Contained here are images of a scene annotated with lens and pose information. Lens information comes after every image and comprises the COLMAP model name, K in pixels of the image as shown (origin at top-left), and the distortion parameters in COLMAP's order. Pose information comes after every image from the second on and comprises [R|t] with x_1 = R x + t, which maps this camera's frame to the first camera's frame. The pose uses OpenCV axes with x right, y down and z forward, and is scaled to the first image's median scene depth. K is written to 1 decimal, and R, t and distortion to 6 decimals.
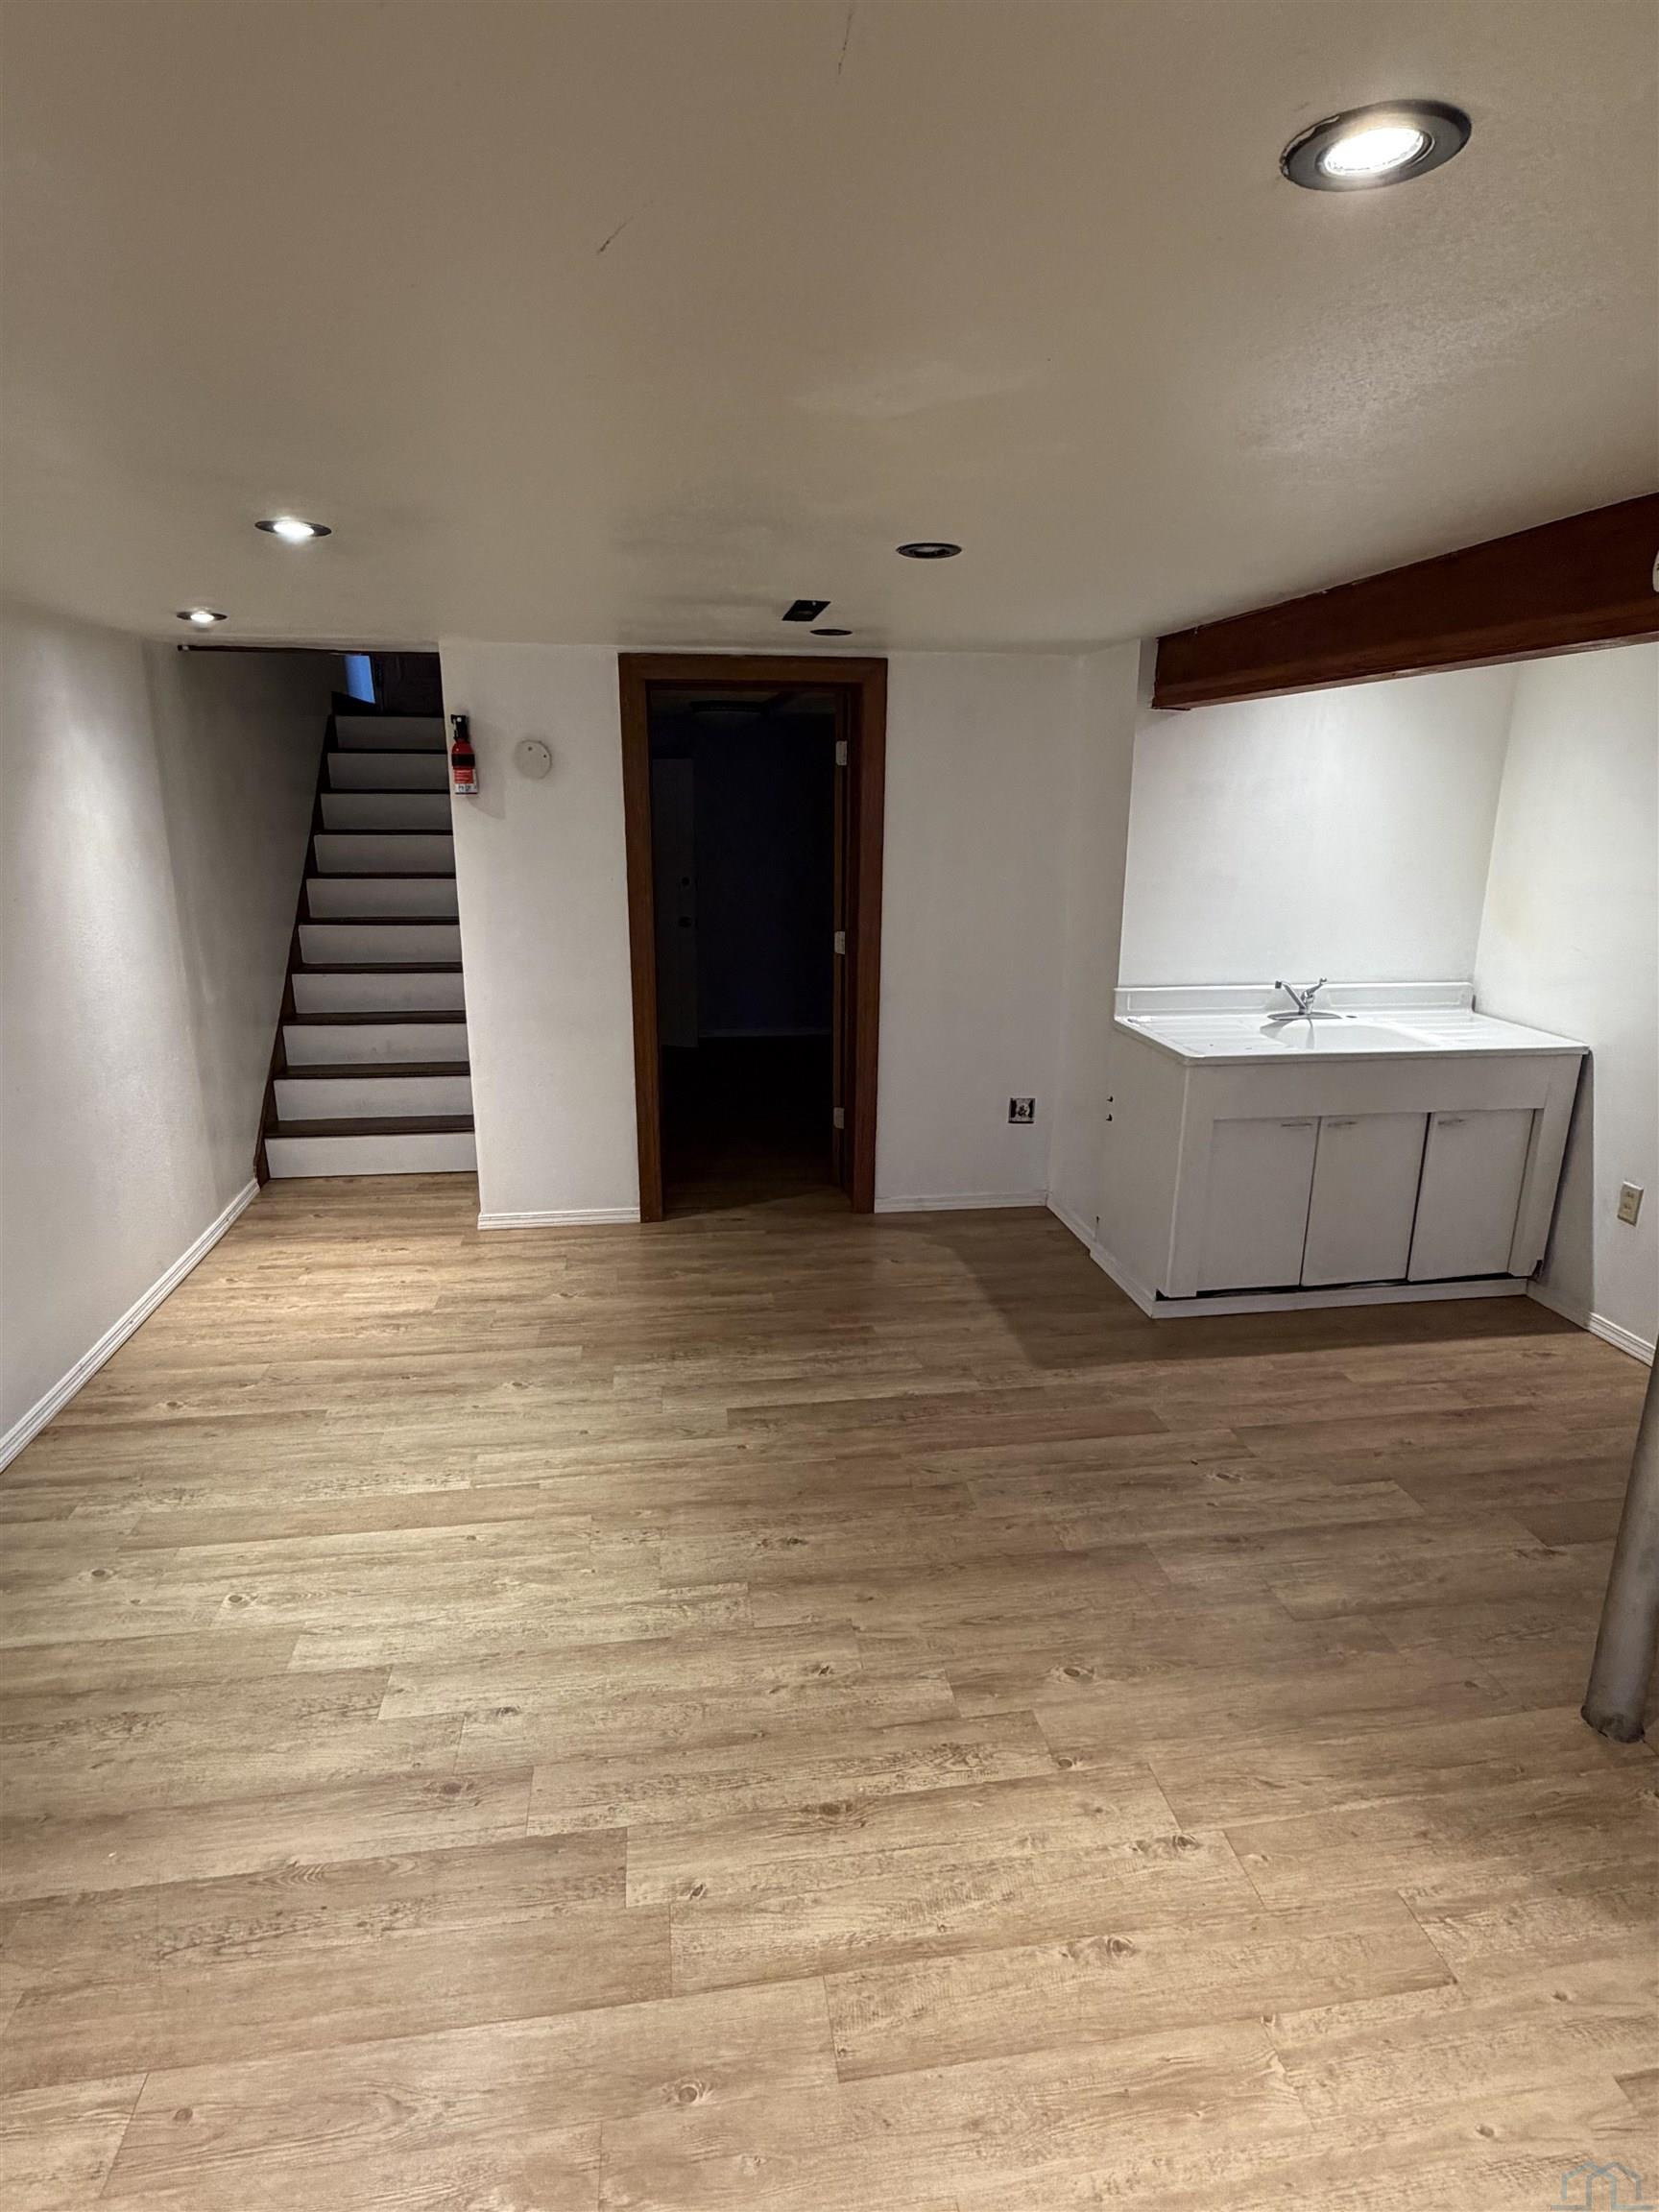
lens RADIAL K [[1170.0, 0, 828.1], [0, 1170.0, 1106.7], [0, 0, 1]] dist [-0.000007, 0.000166]
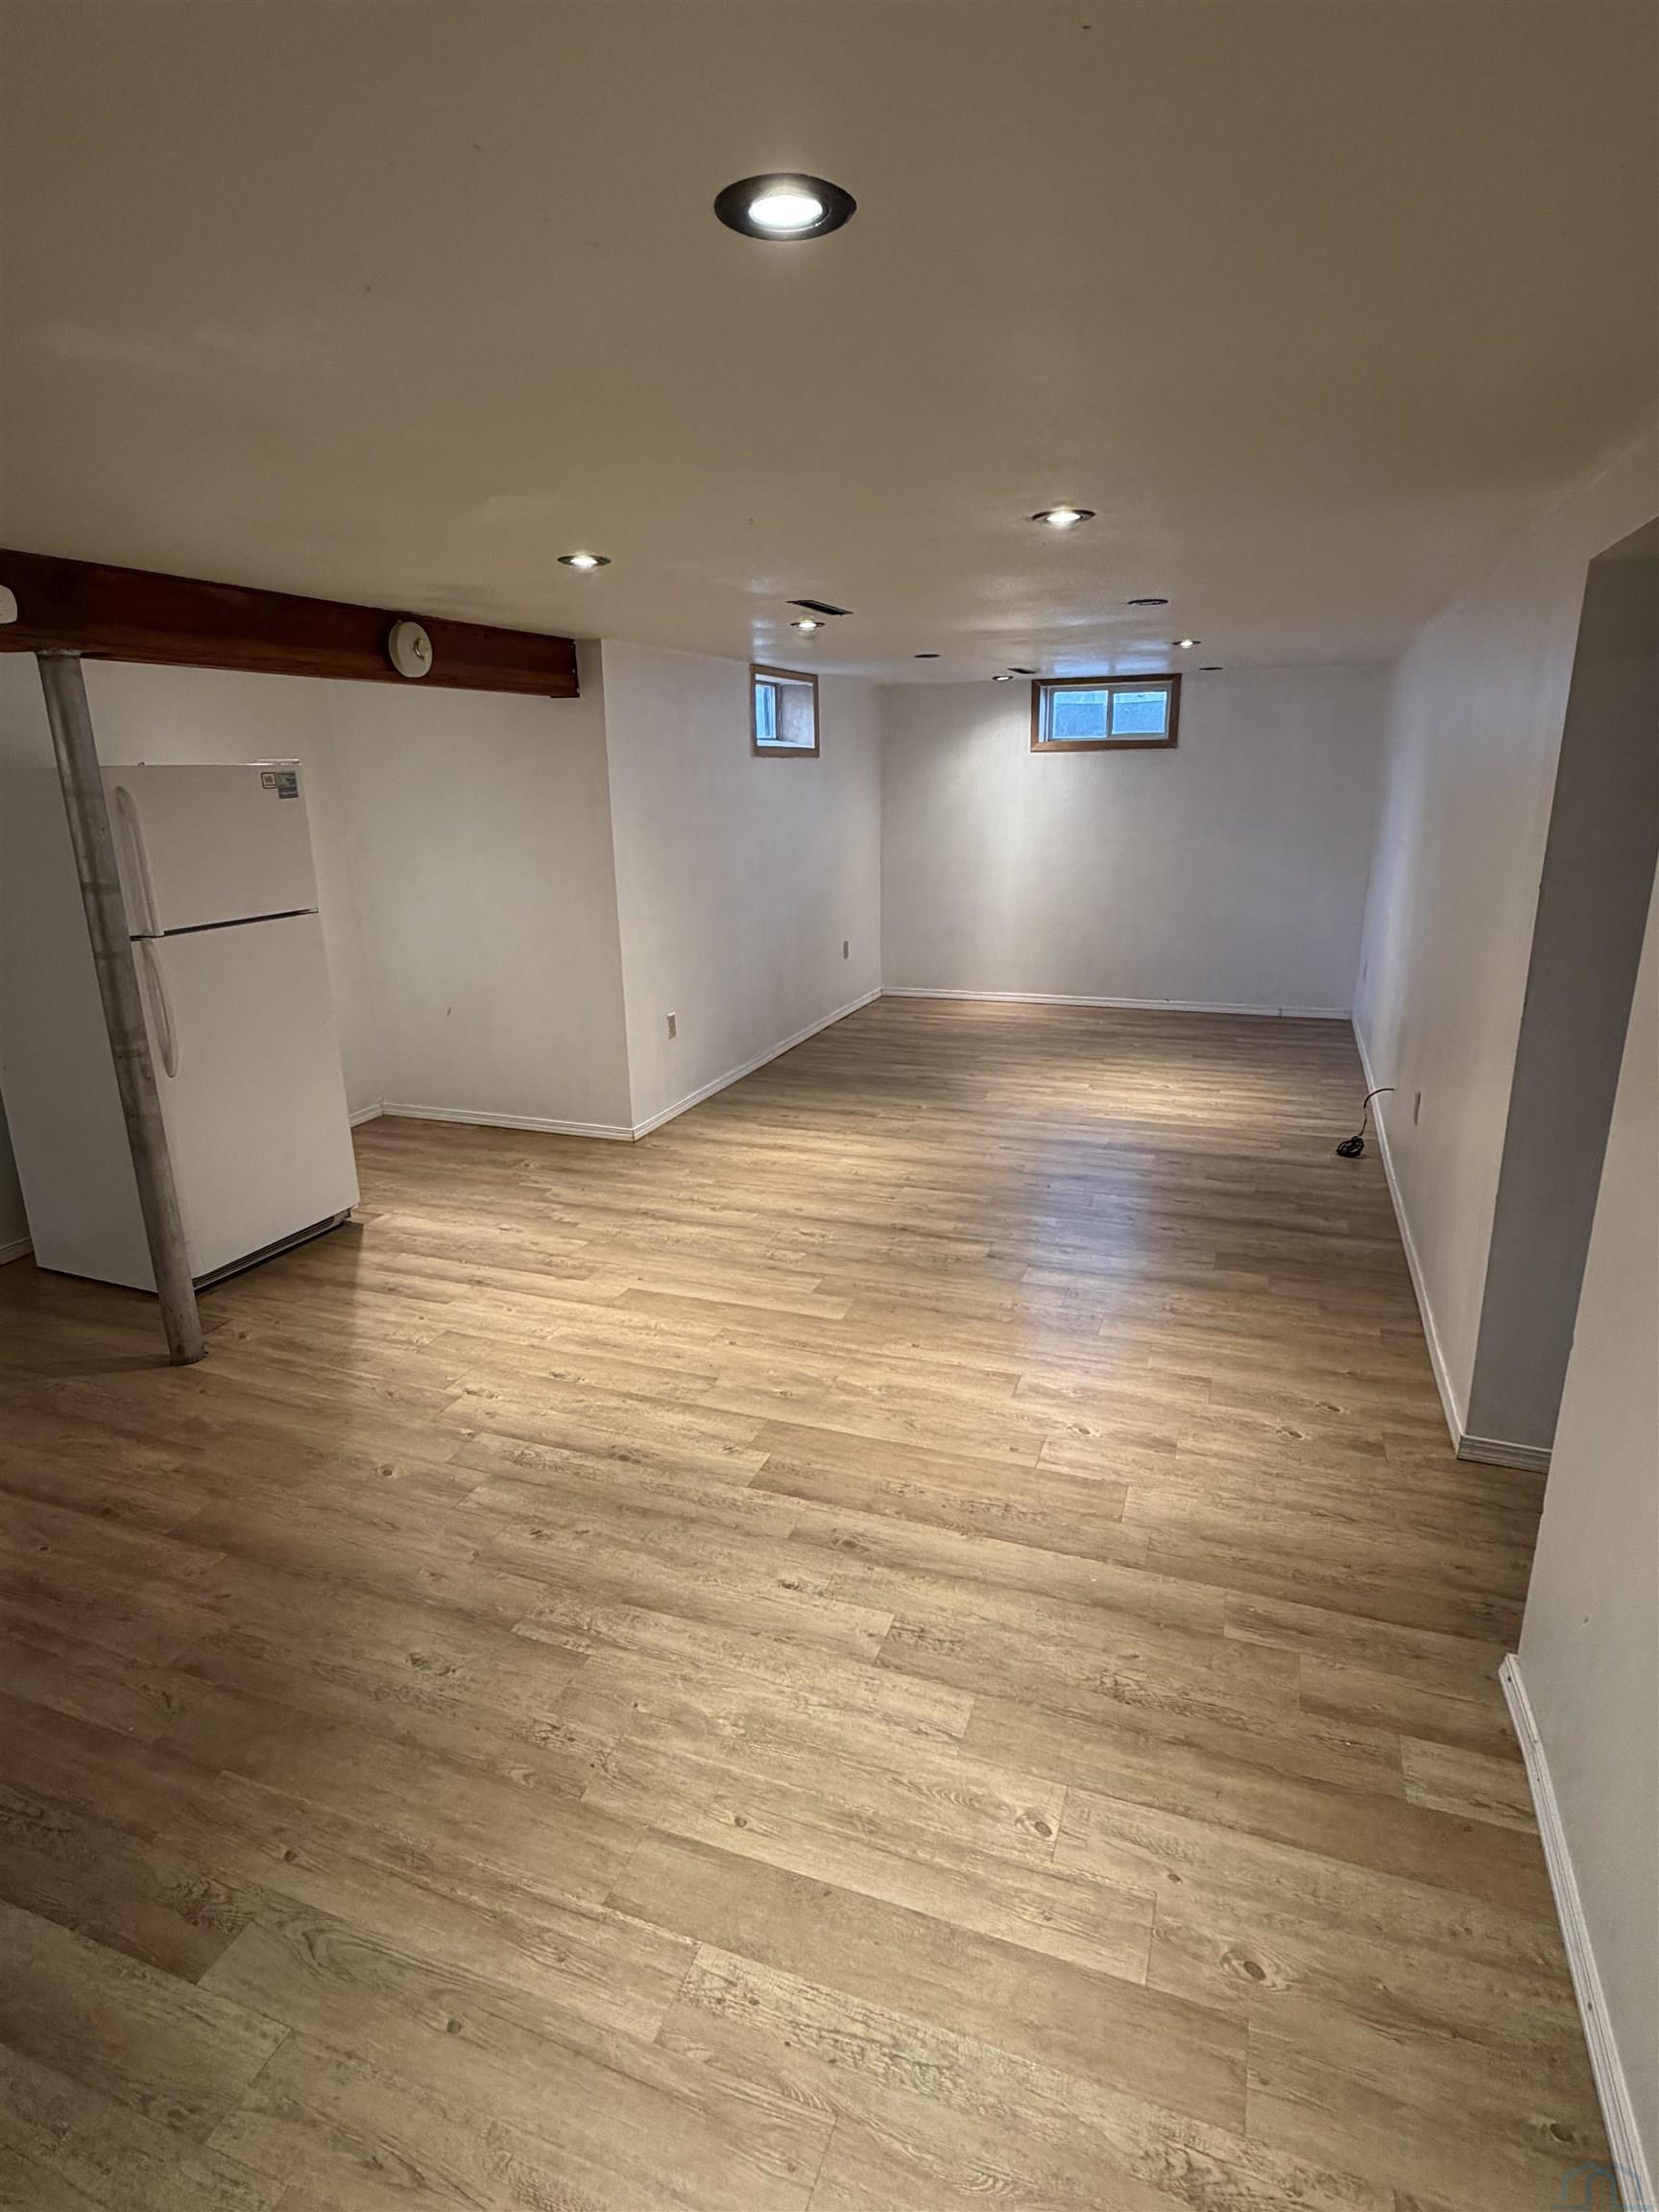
lens RADIAL K [[1170.0, 0, 829.2], [0, 1170.0, 1100.3], [0, 0, 1]] dist [-0.000007, 0.000166]
pose [[-0.874509, -0.127553, 0.467936, -0.740307], [0.138937, 0.858481, 0.493666, -0.408649], [-0.464683, 0.496729, -0.733028, 1.507153]]
